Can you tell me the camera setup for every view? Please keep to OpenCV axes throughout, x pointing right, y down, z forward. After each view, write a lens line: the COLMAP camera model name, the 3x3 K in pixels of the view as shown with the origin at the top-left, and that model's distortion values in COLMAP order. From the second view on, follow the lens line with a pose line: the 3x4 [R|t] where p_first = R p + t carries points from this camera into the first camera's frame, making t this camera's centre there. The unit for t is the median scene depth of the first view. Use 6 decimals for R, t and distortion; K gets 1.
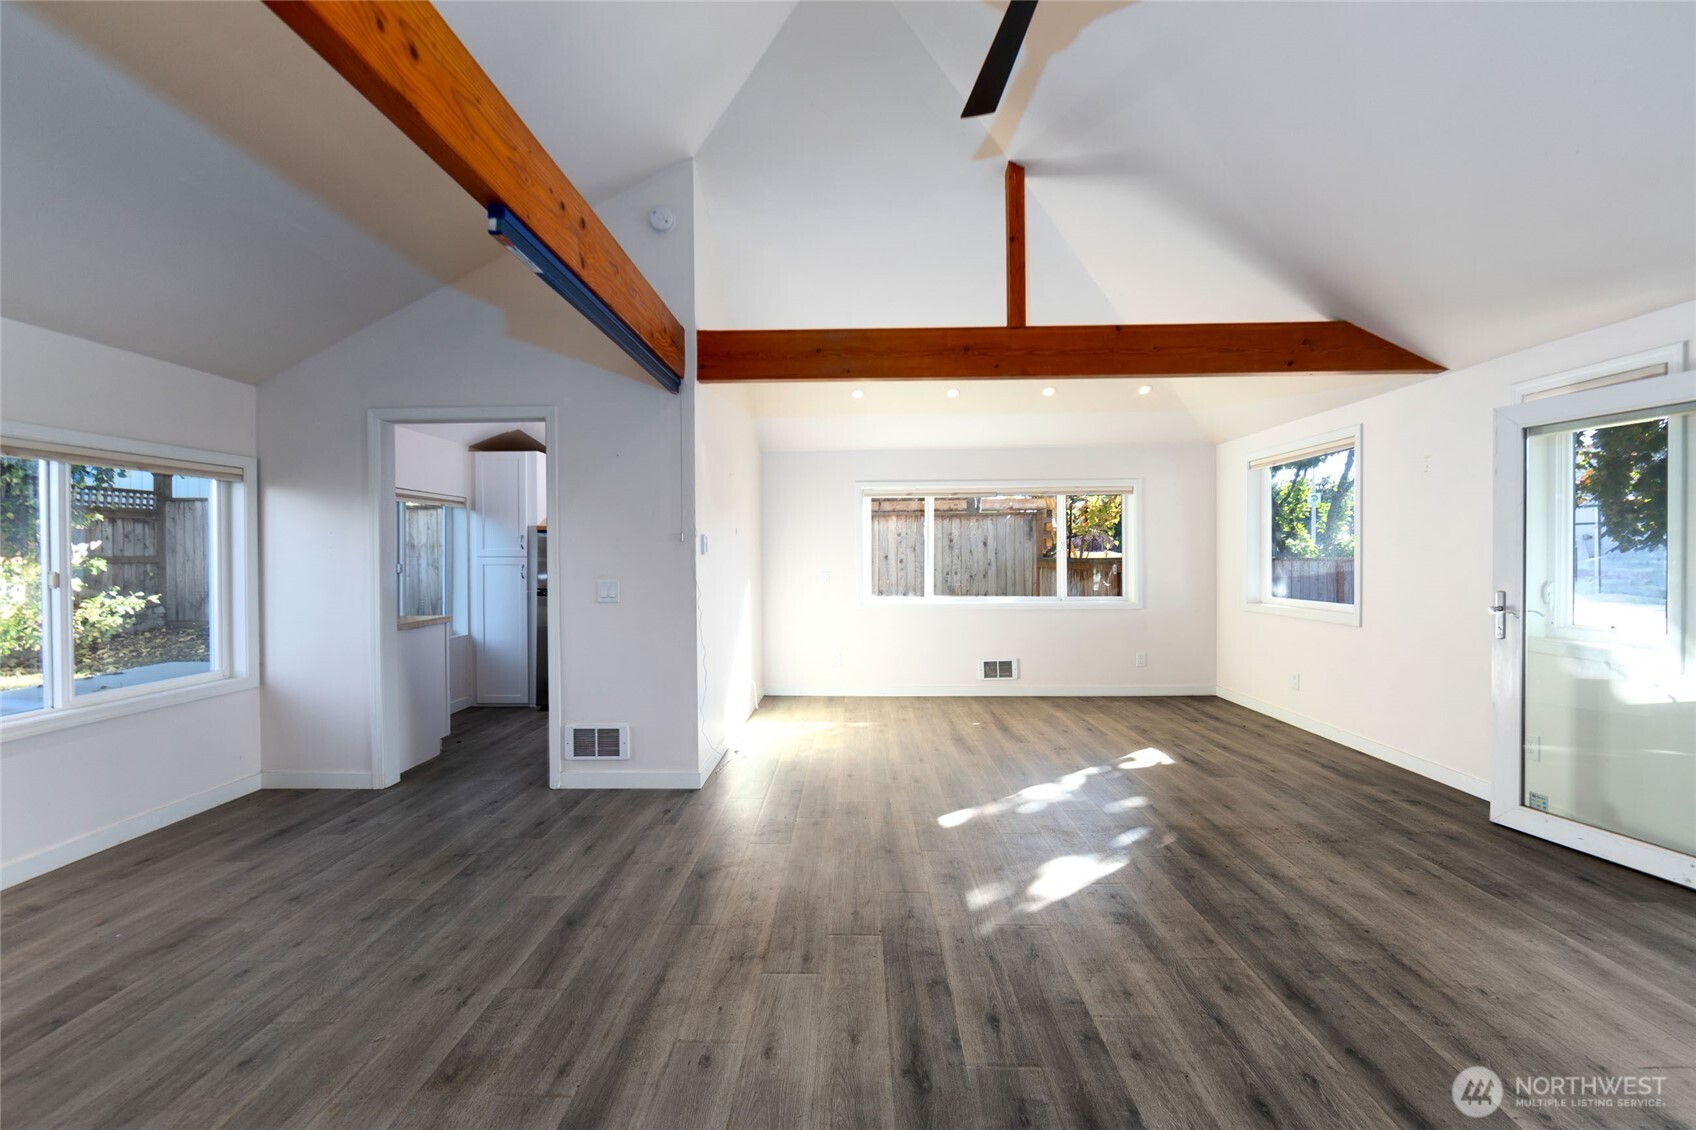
lens RADIAL K [[664.2, 0, 845.2], [0, 664.2, 560.7], [0, 0, 1]] dist [0.001023, -0.000032]
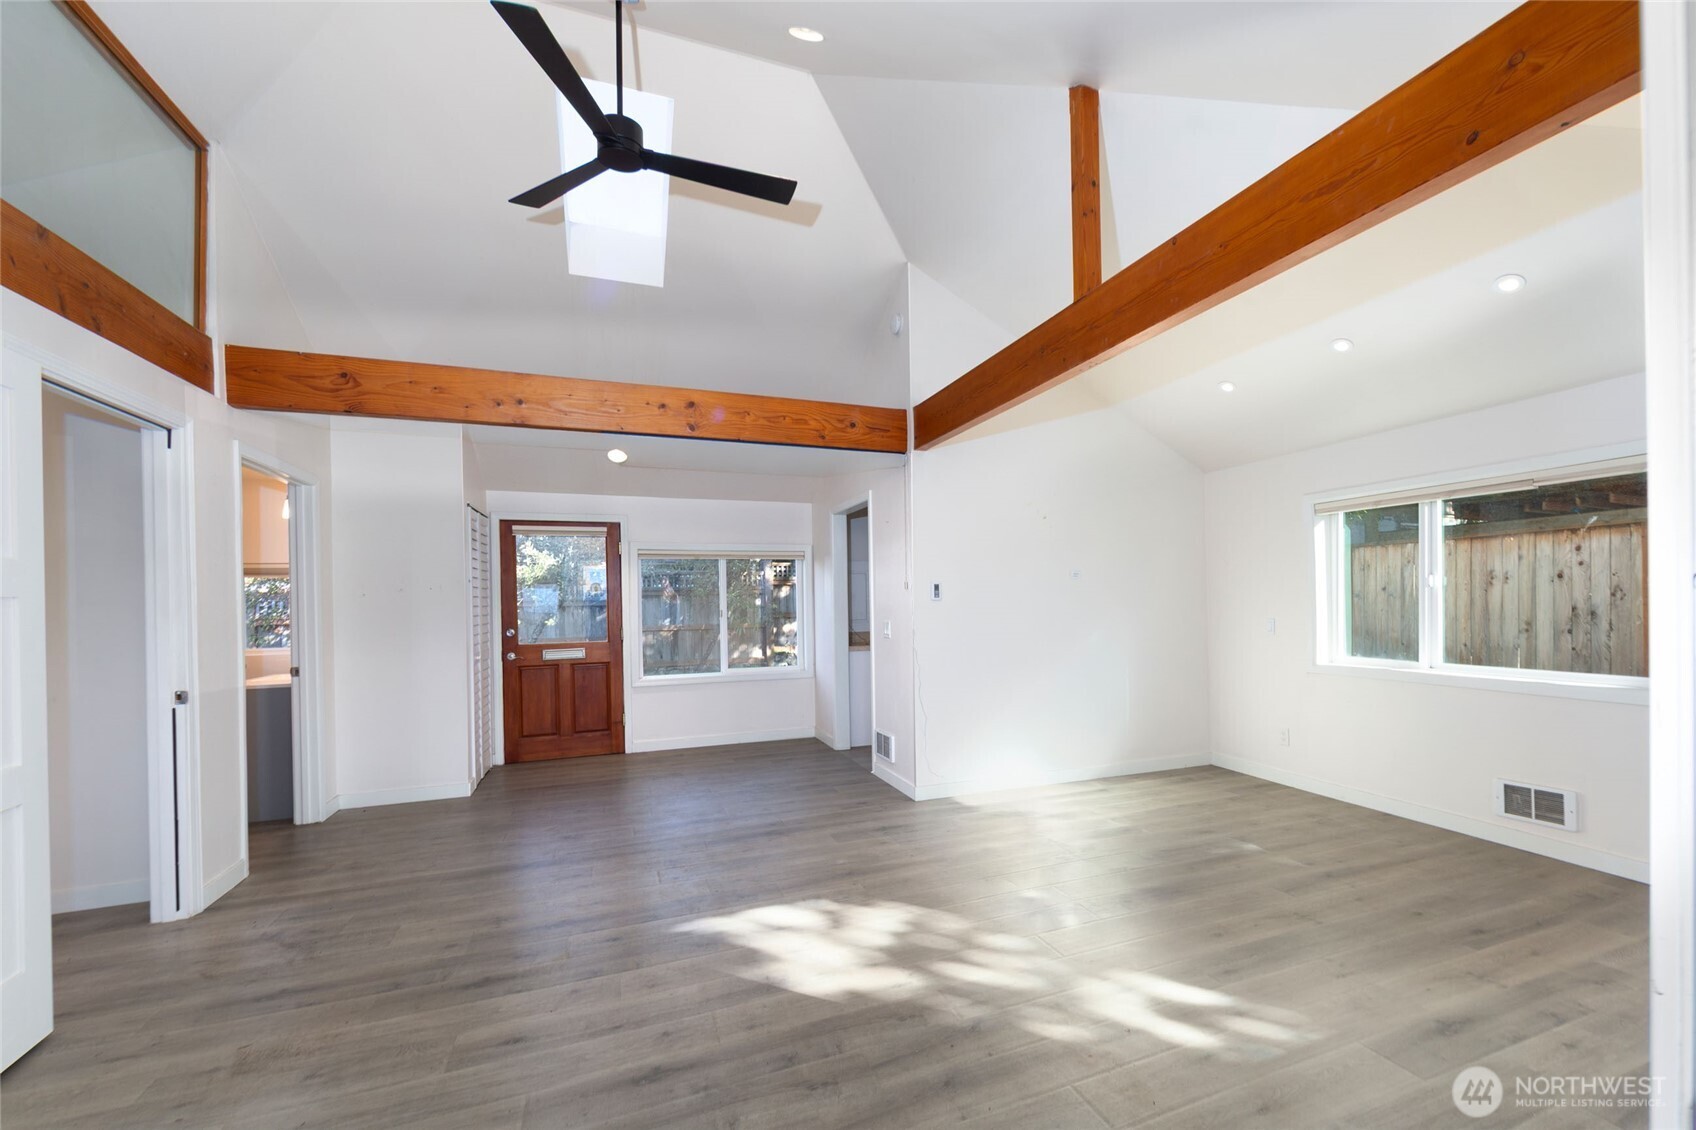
lens RADIAL K [[721.5, 0, 908.1], [0, 721.5, 601.9], [0, 0, 1]] dist [0.000036, 0.000019]
pose [[0.401227, -0.001520, -0.915977, 1.628185], [0.004092, 0.999992, 0.000133, -0.011293], [0.915969, -0.003801, 0.401230, 0.847397]]
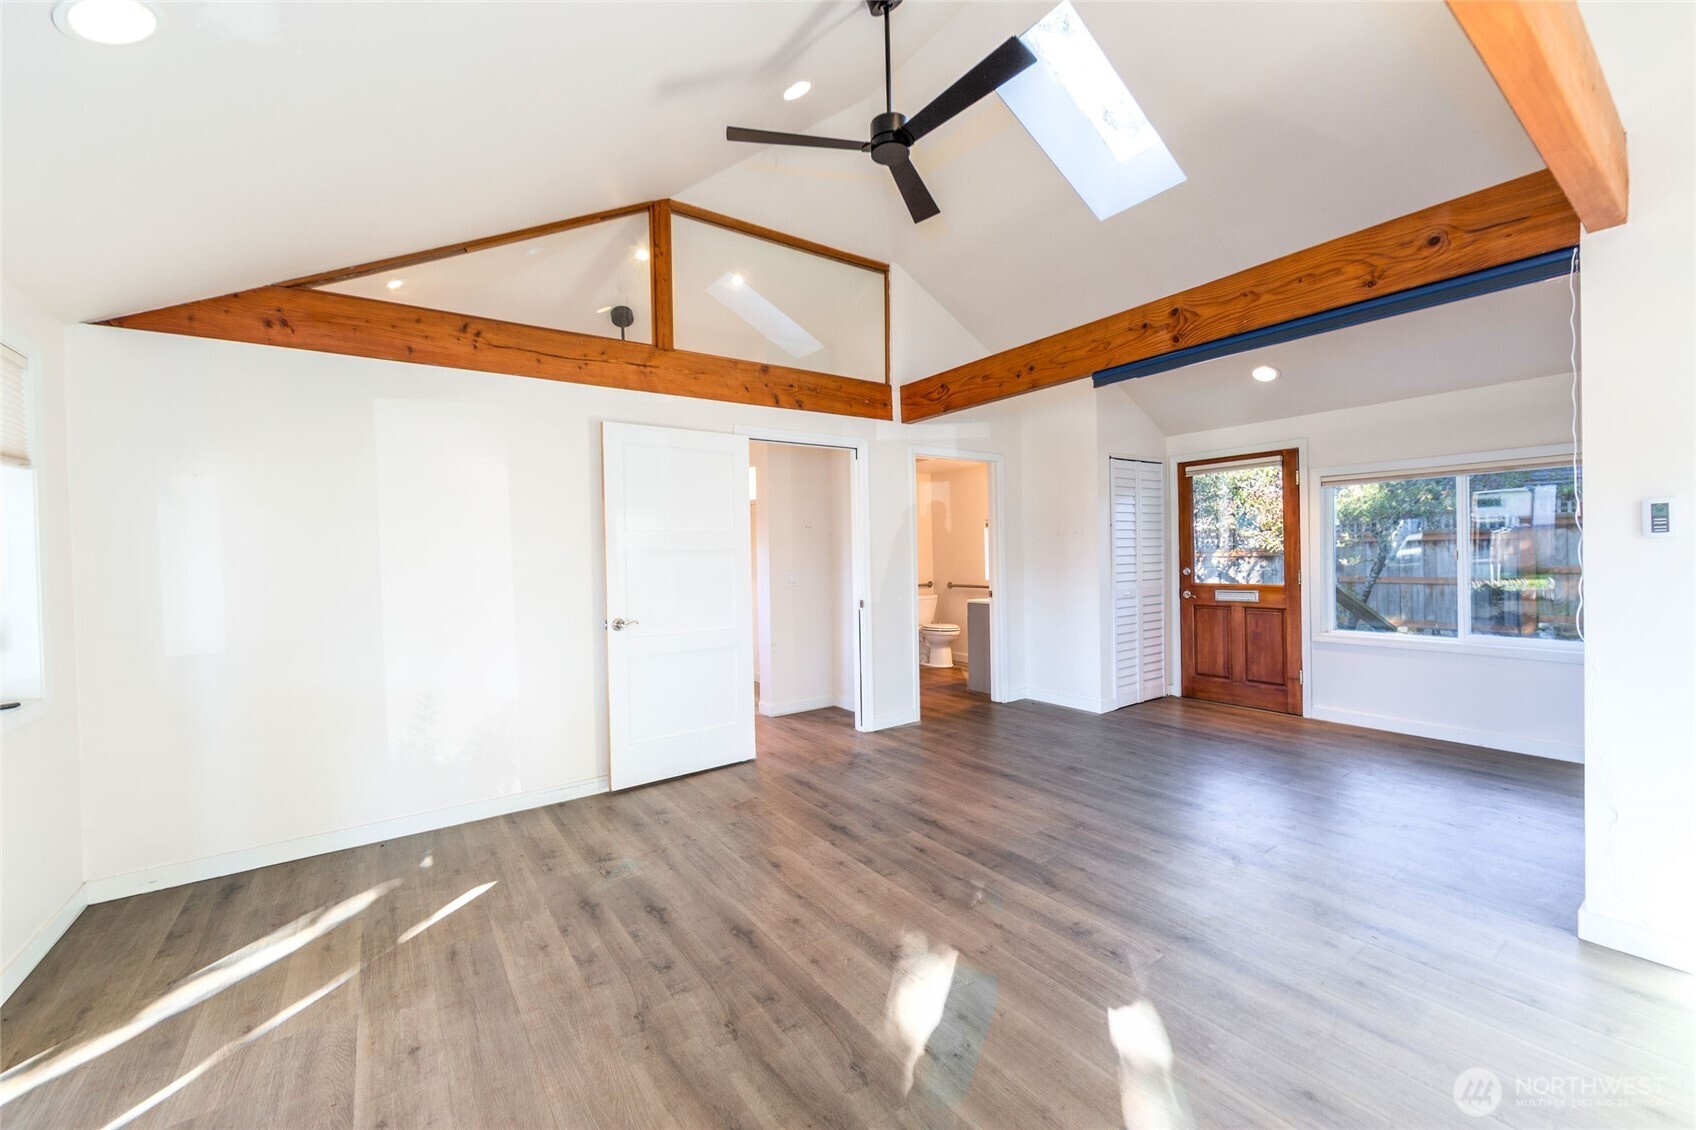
lens RADIAL K [[664.2, 0, 845.2], [0, 664.2, 560.7], [0, 0, 1]] dist [0.001023, -0.000032]
pose [[-0.807300, 0.028469, -0.589455, 1.118967], [0.019692, 0.999579, 0.021307, -0.024857], [0.589813, 0.005594, -0.807520, 1.894960]]
